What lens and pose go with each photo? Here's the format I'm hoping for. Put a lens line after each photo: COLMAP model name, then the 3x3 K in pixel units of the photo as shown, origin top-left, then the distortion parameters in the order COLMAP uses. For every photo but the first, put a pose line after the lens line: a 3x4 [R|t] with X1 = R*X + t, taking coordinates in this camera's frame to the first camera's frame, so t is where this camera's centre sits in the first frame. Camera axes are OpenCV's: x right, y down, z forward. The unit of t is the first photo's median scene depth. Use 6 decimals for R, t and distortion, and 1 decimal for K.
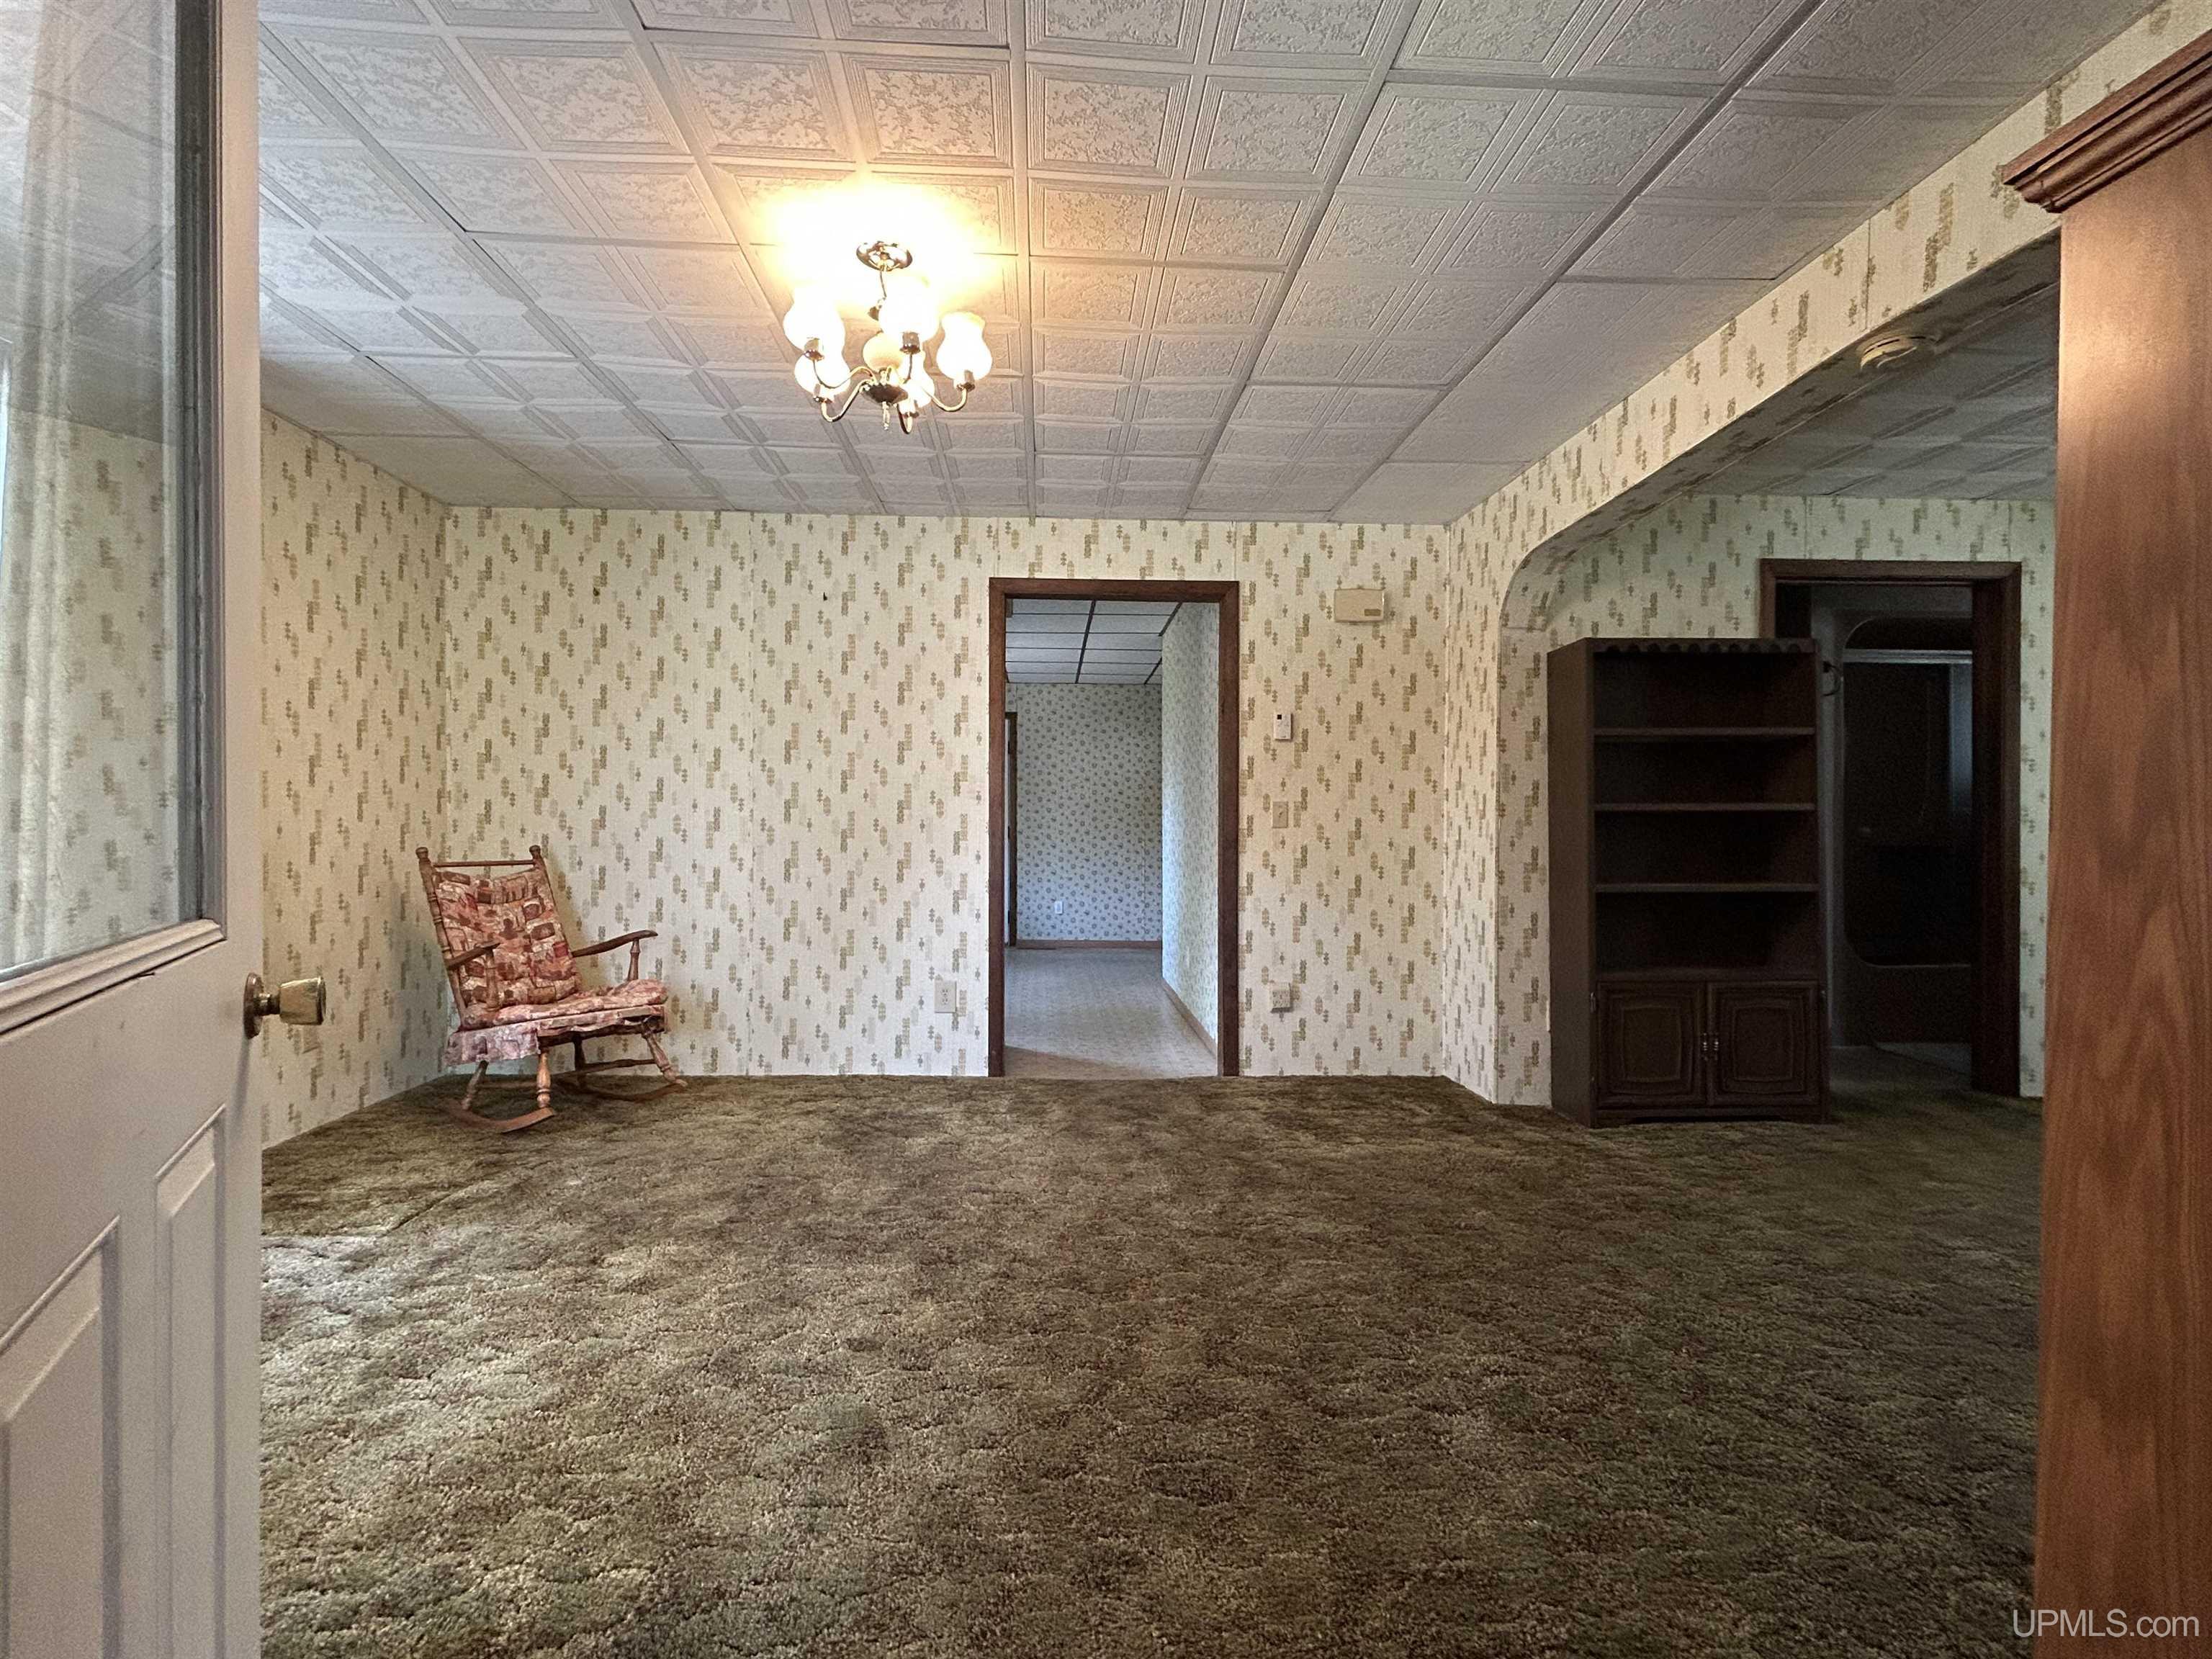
lens RADIAL K [[1016.9, 0, 1105.6], [0, 1016.9, 824.6], [0, 0, 1]] dist [0.000480, 0.000334]
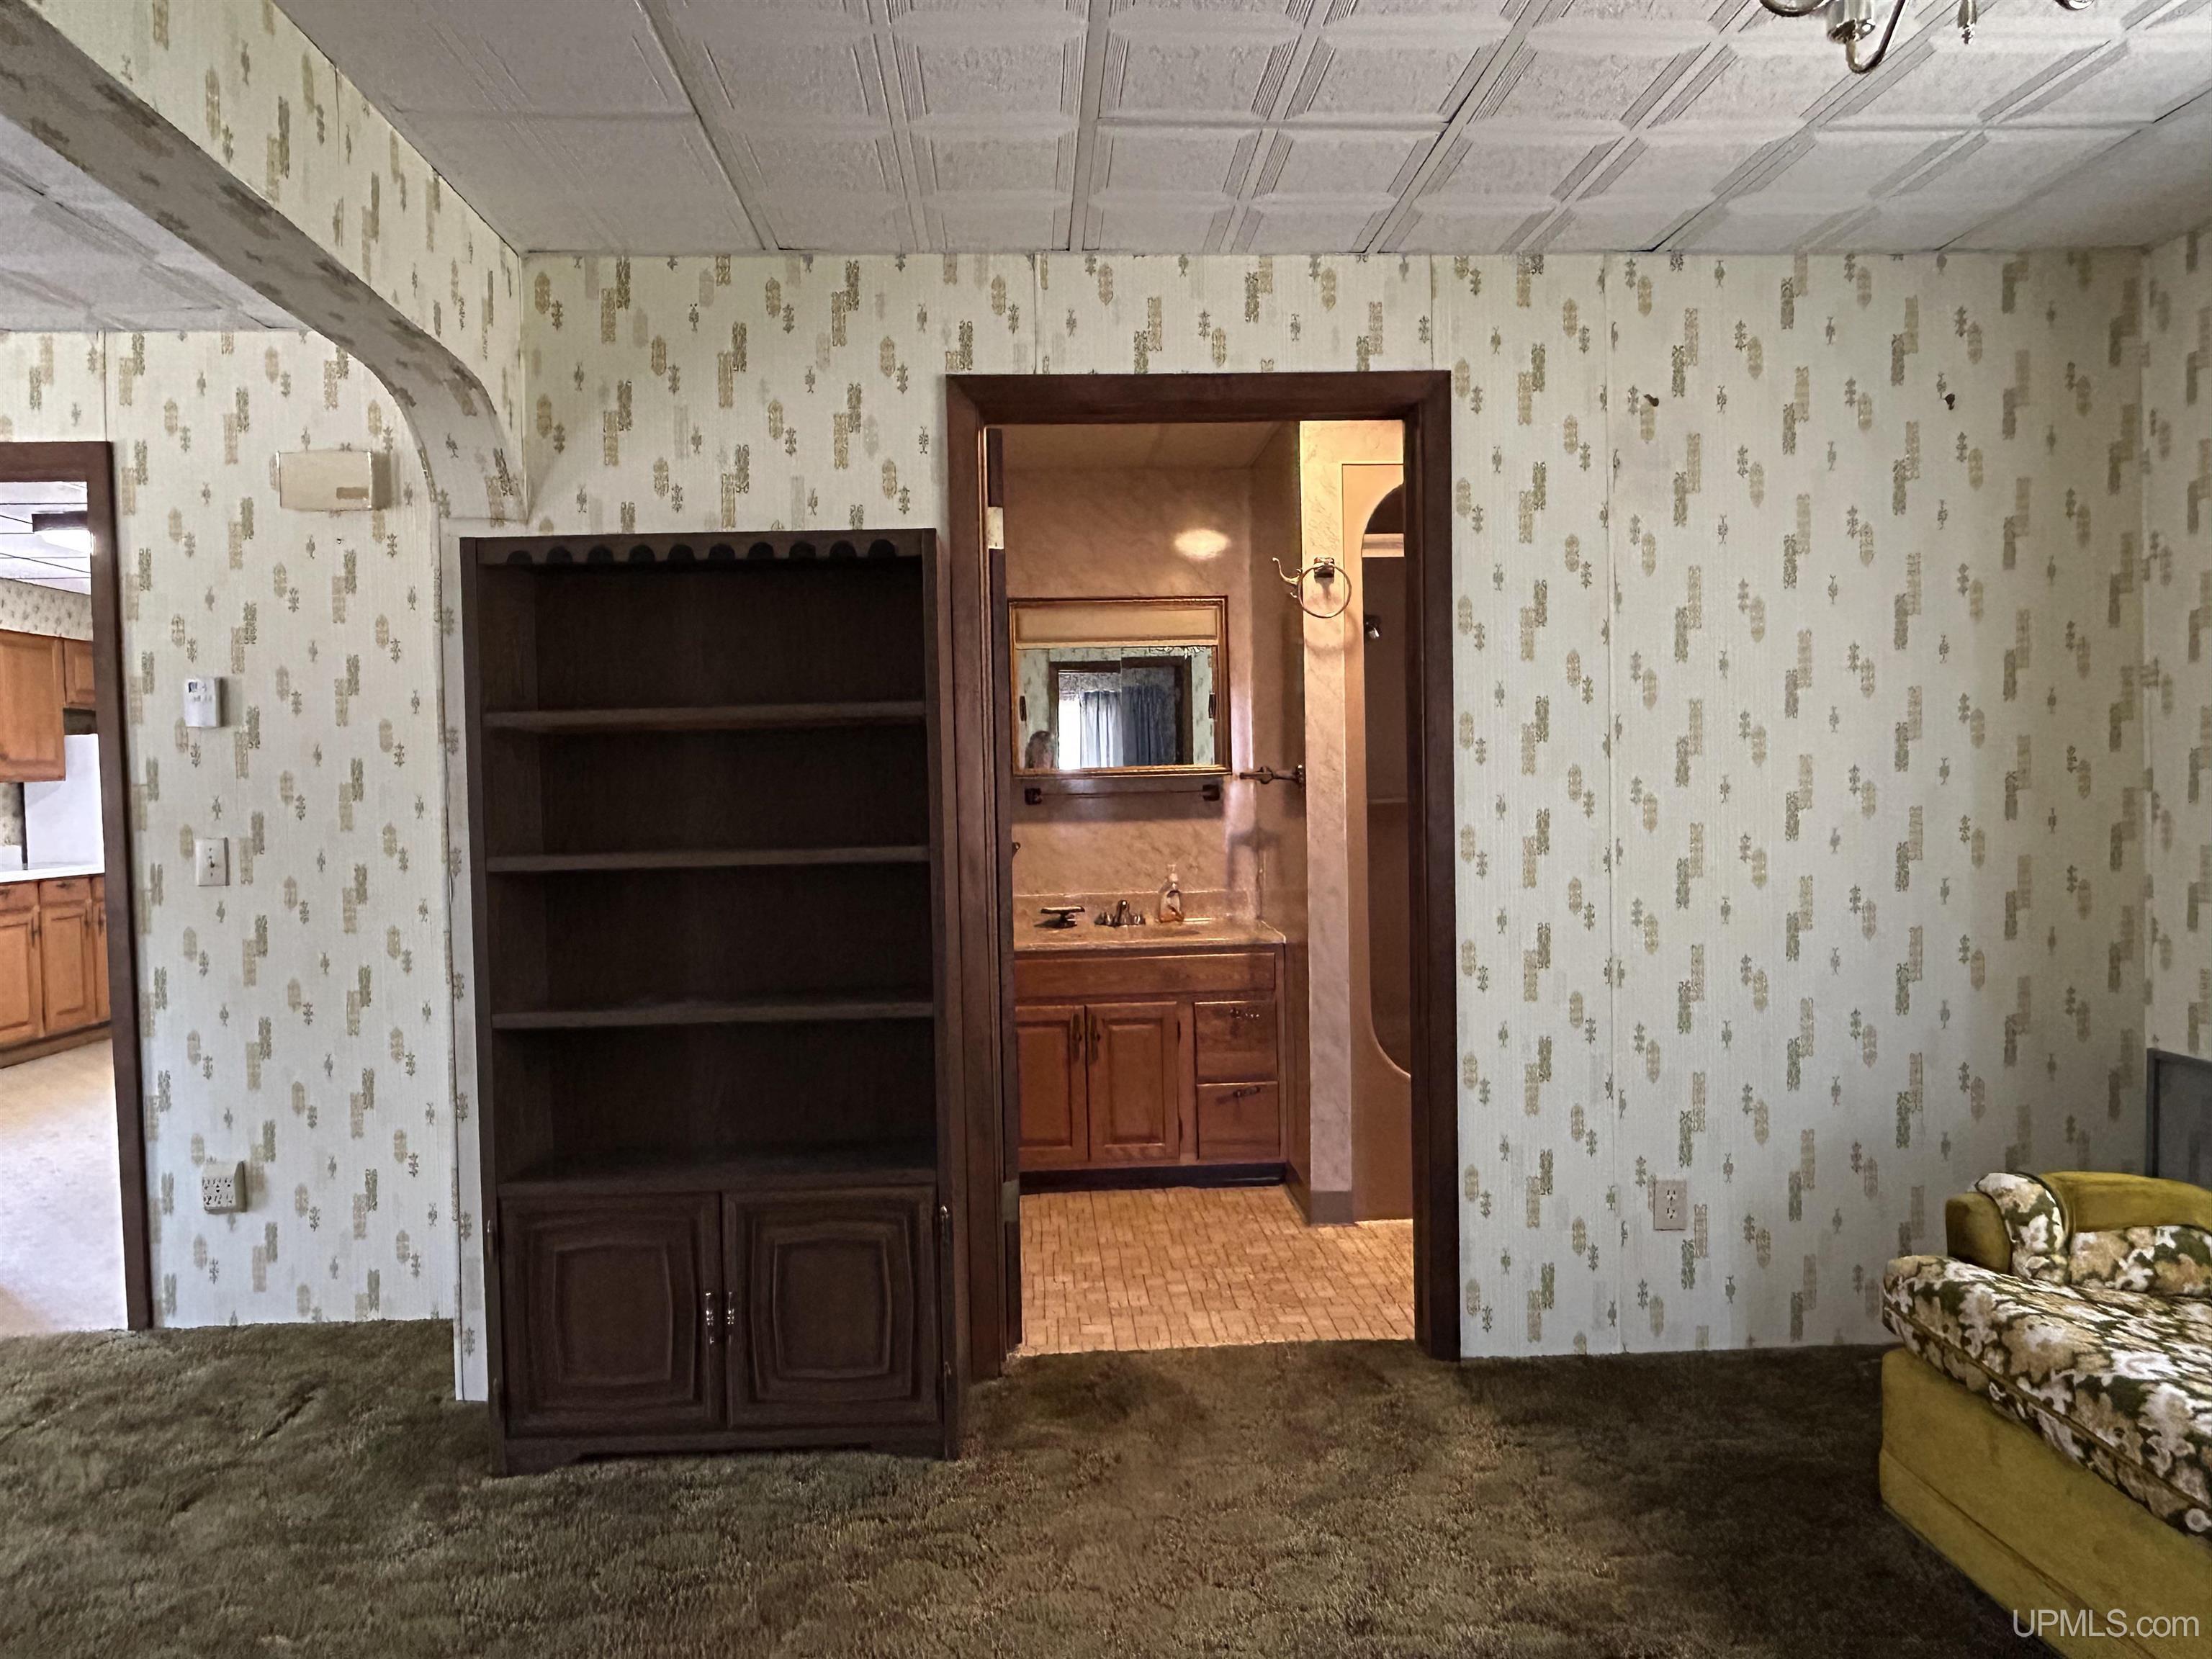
lens RADIAL K [[1385.0, 0, 1102.8], [0, 1385.0, 828.1], [0, 0, 1]] dist [-0.004014, 0.000103]
pose [[0.999746, -0.021203, -0.007687, 0.717116], [0.021466, 0.999124, 0.035909, -0.049071], [0.006919, -0.036065, 0.999325, 0.266949]]
